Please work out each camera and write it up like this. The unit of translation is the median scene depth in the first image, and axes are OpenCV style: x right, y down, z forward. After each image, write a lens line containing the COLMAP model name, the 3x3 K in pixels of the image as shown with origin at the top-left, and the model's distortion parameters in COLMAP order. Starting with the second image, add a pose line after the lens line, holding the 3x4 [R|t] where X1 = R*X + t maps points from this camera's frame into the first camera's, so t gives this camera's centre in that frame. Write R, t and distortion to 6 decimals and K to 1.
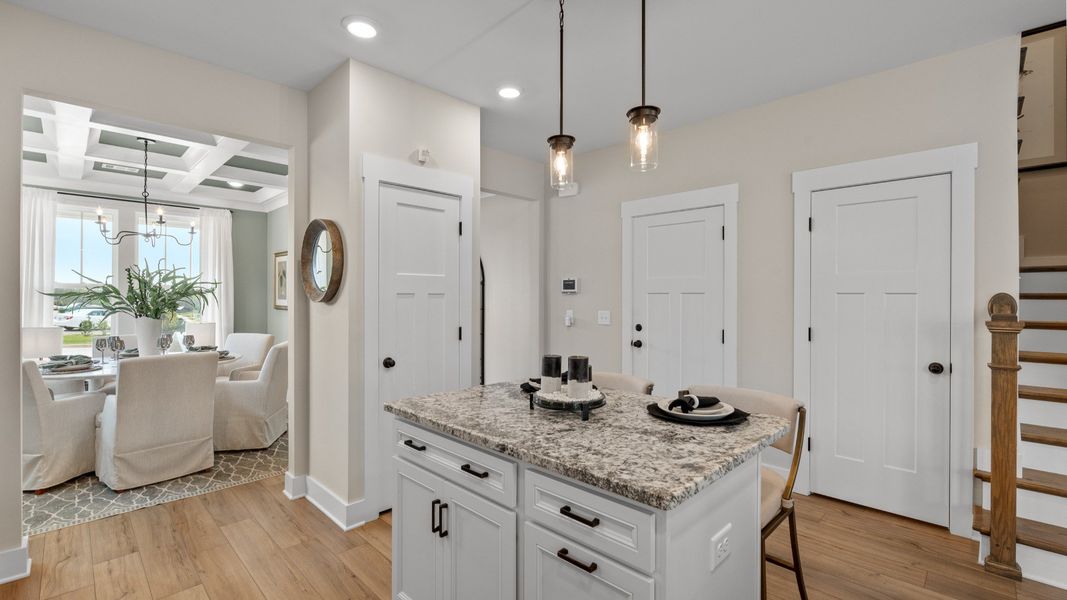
lens RADIAL K [[465.6, 0, 542.0], [0, 465.6, 293.1], [0, 0, 1]] dist [-0.009356, 0.001101]
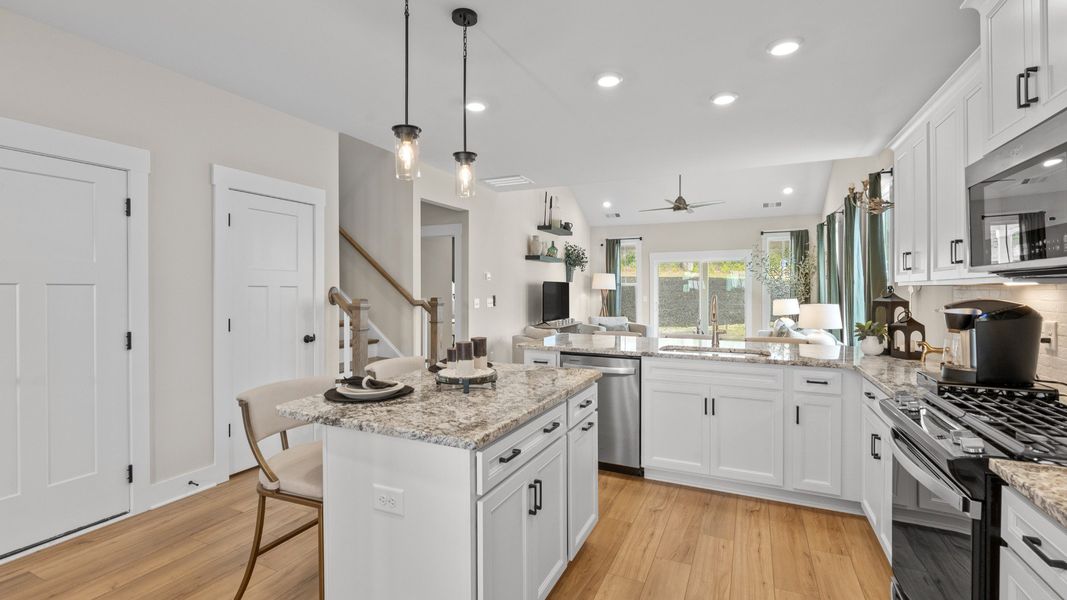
lens RADIAL K [[465.6, 0, 536.2], [0, 465.6, 292.5], [0, 0, 1]] dist [-0.009356, 0.001101]
pose [[-0.334546, -0.010036, 0.942326, -0.642814], [-0.008358, 0.999936, 0.007682, -0.000222], [-0.942342, -0.005306, -0.334608, 0.705232]]
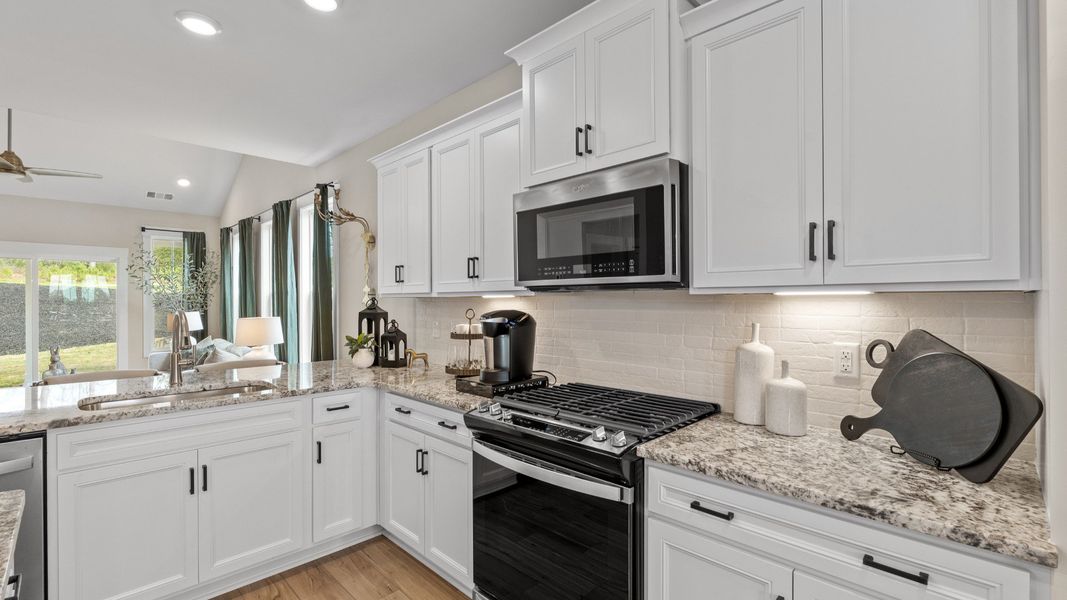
lens RADIAL K [[465.6, 0, 535.2], [0, 465.6, 302.4], [0, 0, 1]] dist [-0.009356, 0.001101]
pose [[-0.999986, -0.004050, 0.003392, -0.309161], [-0.004065, 0.999982, -0.004390, 0.000519], [-0.003374, -0.004404, -0.999985, 0.670459]]
